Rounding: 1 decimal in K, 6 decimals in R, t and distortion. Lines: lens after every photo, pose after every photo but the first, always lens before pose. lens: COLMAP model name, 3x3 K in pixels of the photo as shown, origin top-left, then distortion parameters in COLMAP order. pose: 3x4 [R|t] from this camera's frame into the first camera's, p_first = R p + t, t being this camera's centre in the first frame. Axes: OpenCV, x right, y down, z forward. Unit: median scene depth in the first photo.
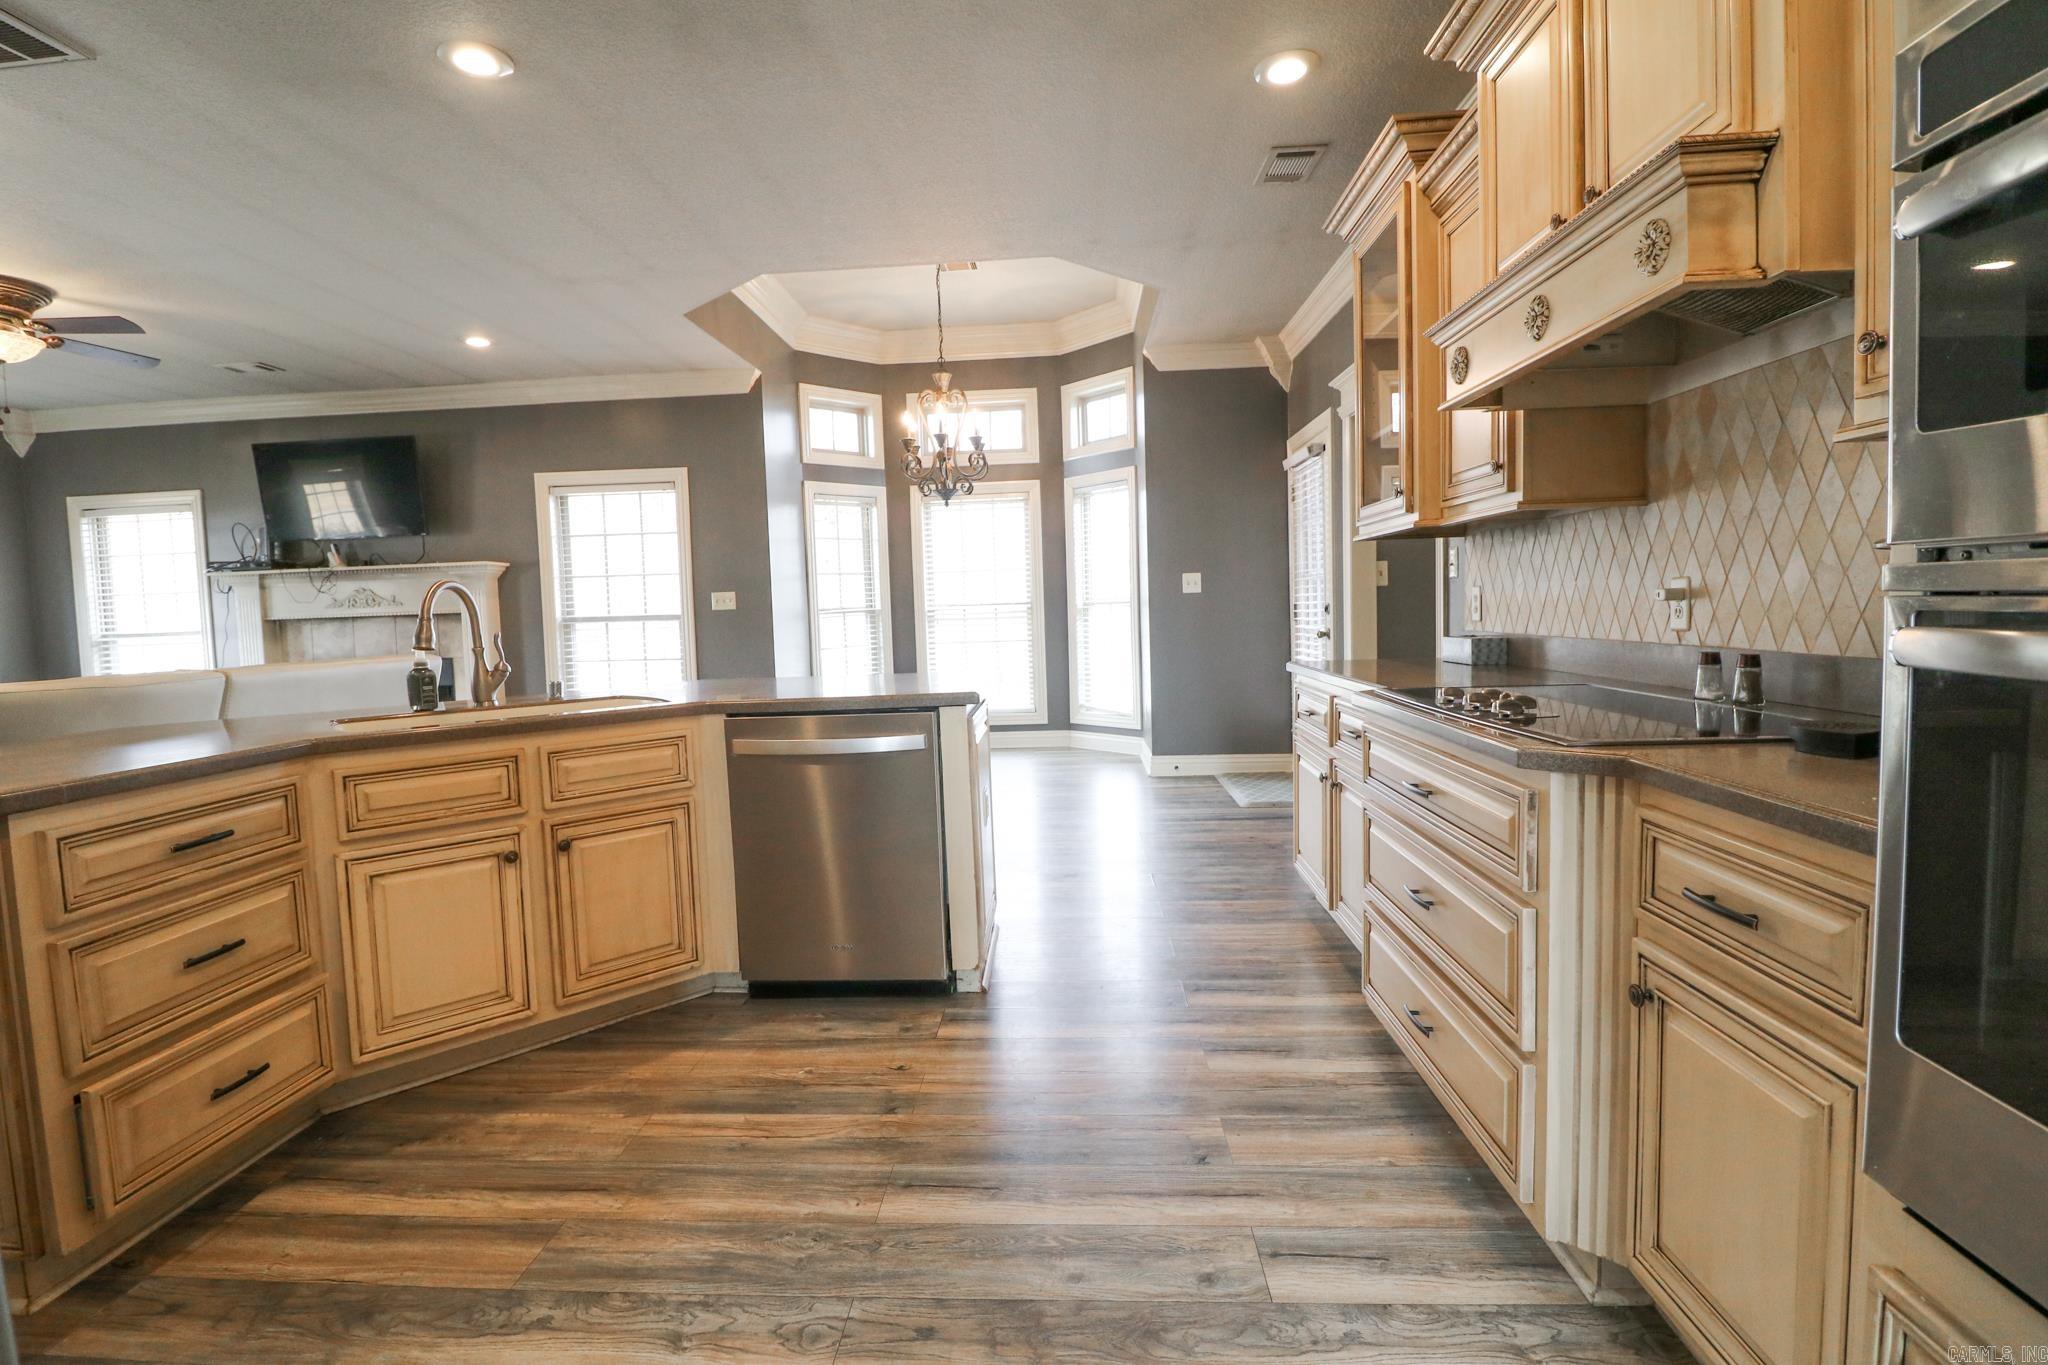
lens RADIAL K [[948.3, 0, 1023.0], [0, 948.3, 670.2], [0, 0, 1]] dist [-0.003572, -0.011634]
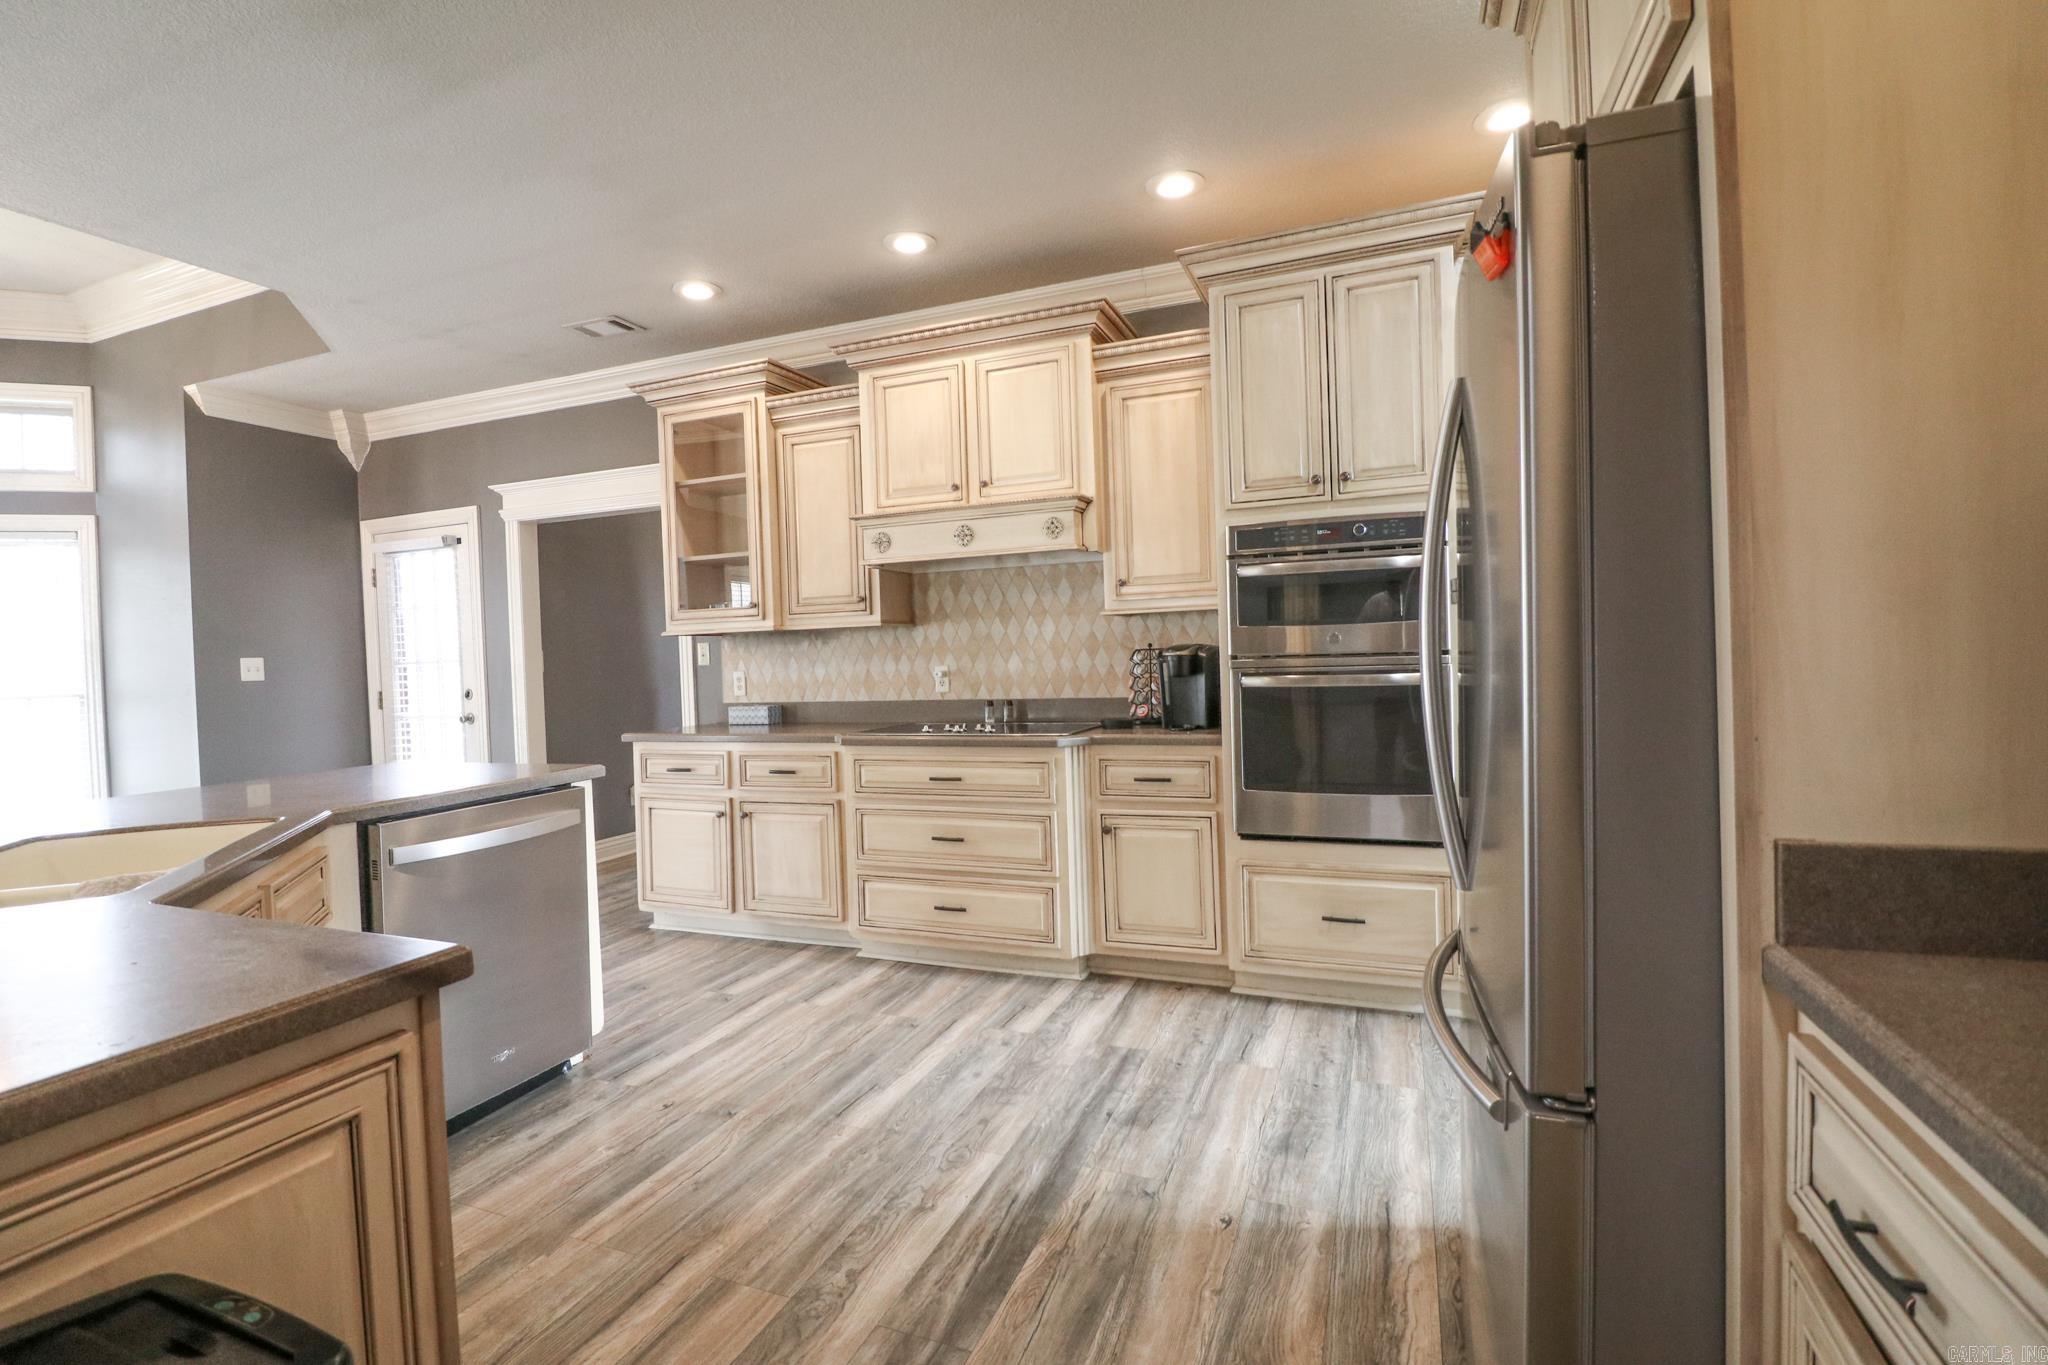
lens RADIAL K [[948.3, 0, 1023.0], [0, 948.3, 670.2], [0, 0, 1]] dist [-0.003572, -0.011634]
pose [[0.302517, 0.005882, 0.953126, -0.698171], [0.088023, 0.995535, -0.034082, -0.003896], [-0.949071, 0.094207, 0.300649, 0.158396]]
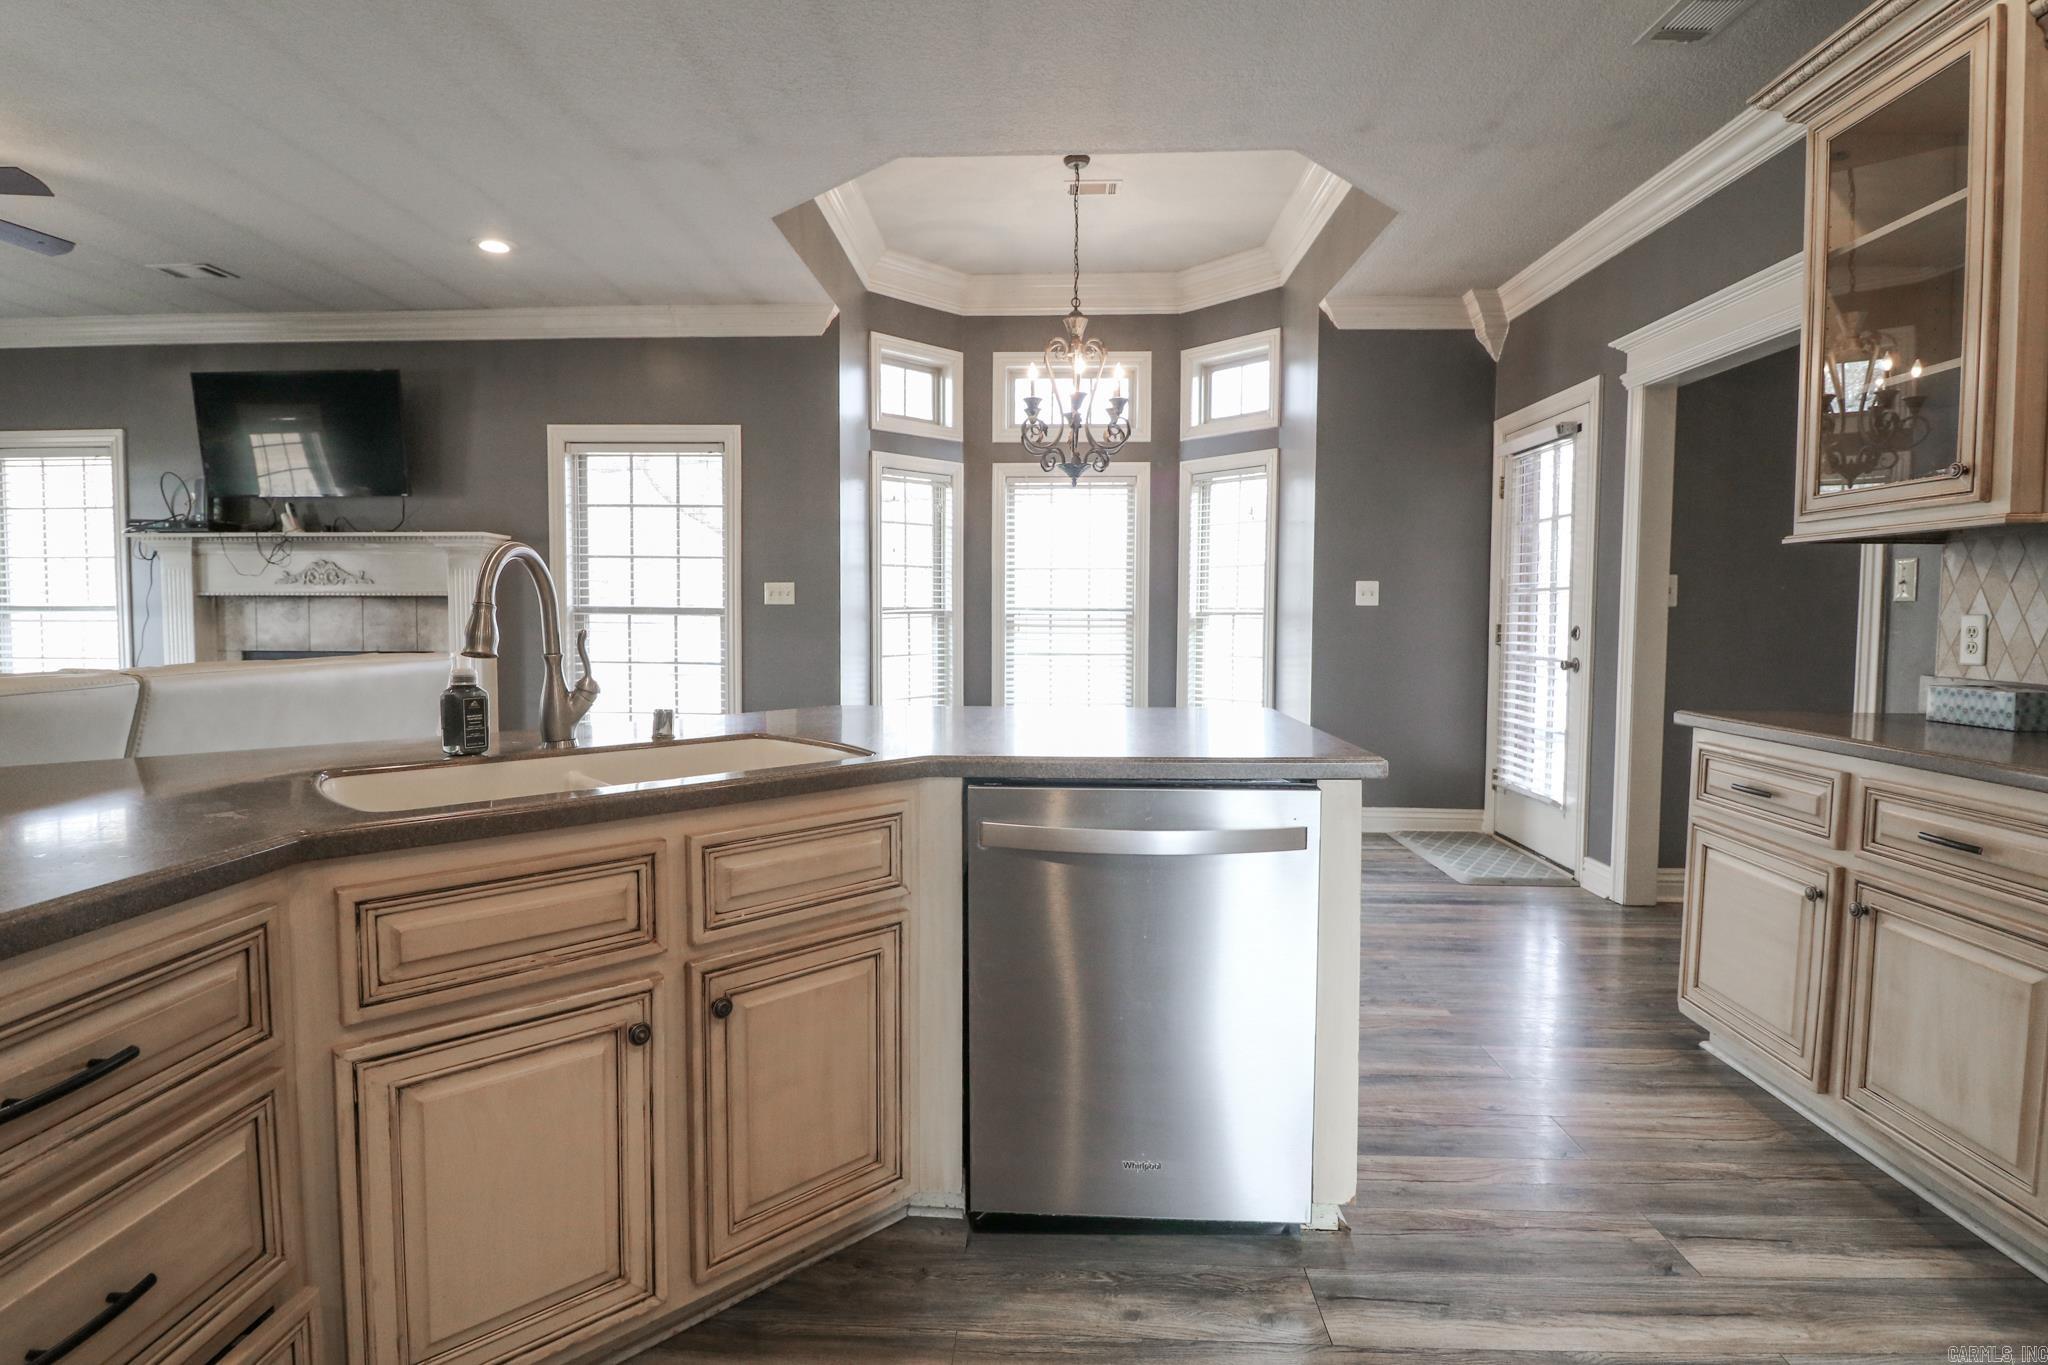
lens RADIAL K [[995.8, 0, 1012.6], [0, 995.8, 667.9], [0, 0, 1]] dist [-0.001755, -0.013175]
pose [[0.999187, 0.036623, 0.016837, -0.226575], [-0.036448, 0.999280, -0.010562, -0.014935], [-0.017212, 0.009940, 0.999802, 0.270520]]
